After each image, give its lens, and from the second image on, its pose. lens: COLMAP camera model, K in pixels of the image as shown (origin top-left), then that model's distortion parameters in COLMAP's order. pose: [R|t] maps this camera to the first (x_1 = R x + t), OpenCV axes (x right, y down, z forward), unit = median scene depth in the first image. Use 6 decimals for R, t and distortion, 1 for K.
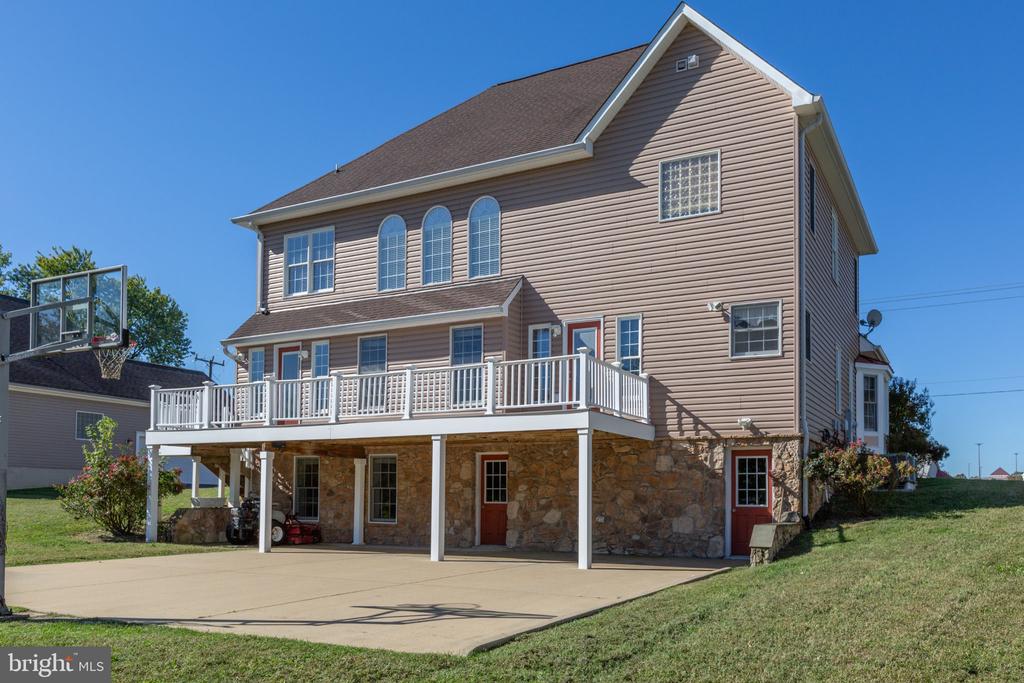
lens RADIAL K [[790.6, 0, 593.2], [0, 790.6, 474.5], [0, 0, 1]] dist [0.001735, -0.000756]
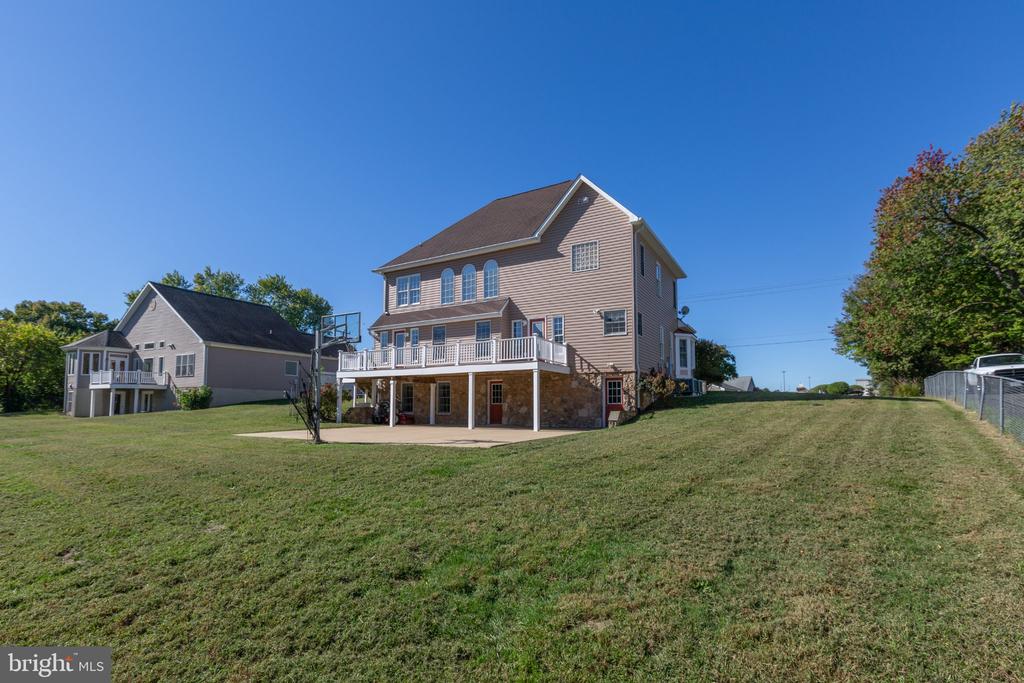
lens RADIAL K [[483.5, 0, 527.1], [0, 483.5, 380.6], [0, 0, 1]] dist [-0.000933, -0.000036]
pose [[0.998069, -0.009631, -0.061371, 0.039813], [0.008136, 0.999665, -0.024567, 0.007015], [0.061587, 0.024020, 0.997813, -0.311264]]
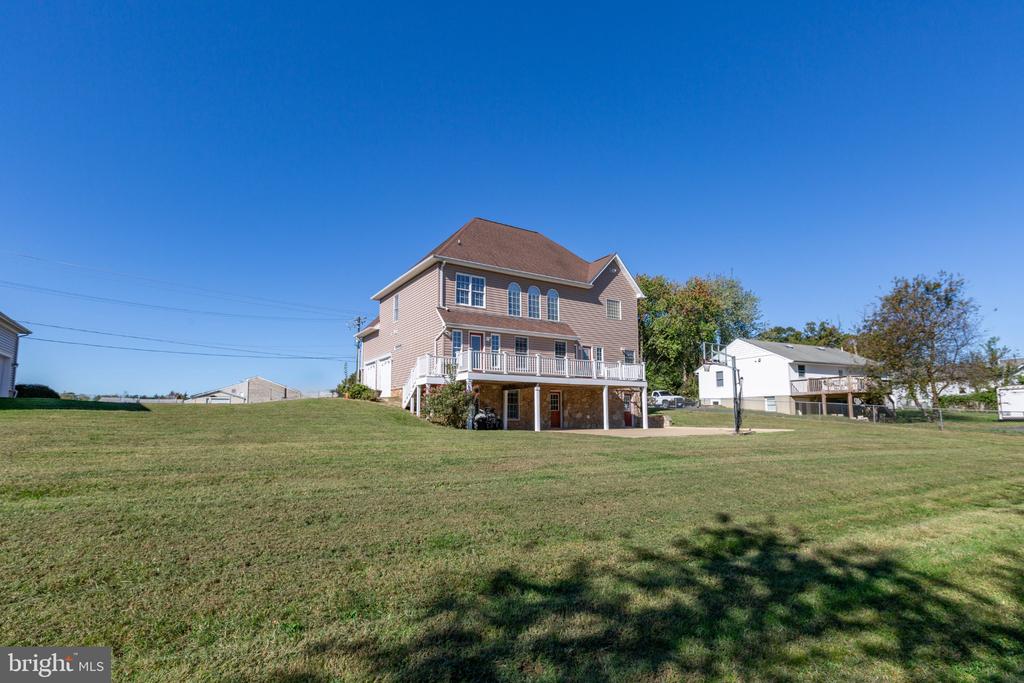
lens RADIAL K [[484.4, 0, 543.6], [0, 484.4, 386.2], [0, 0, 1]] dist [0.000118, 0.000027]
pose [[0.484666, 0.048478, 0.873355, -1.602972], [-0.013502, 0.998759, -0.047947, 0.035237], [-0.874595, 0.011446, 0.484719, 0.301295]]
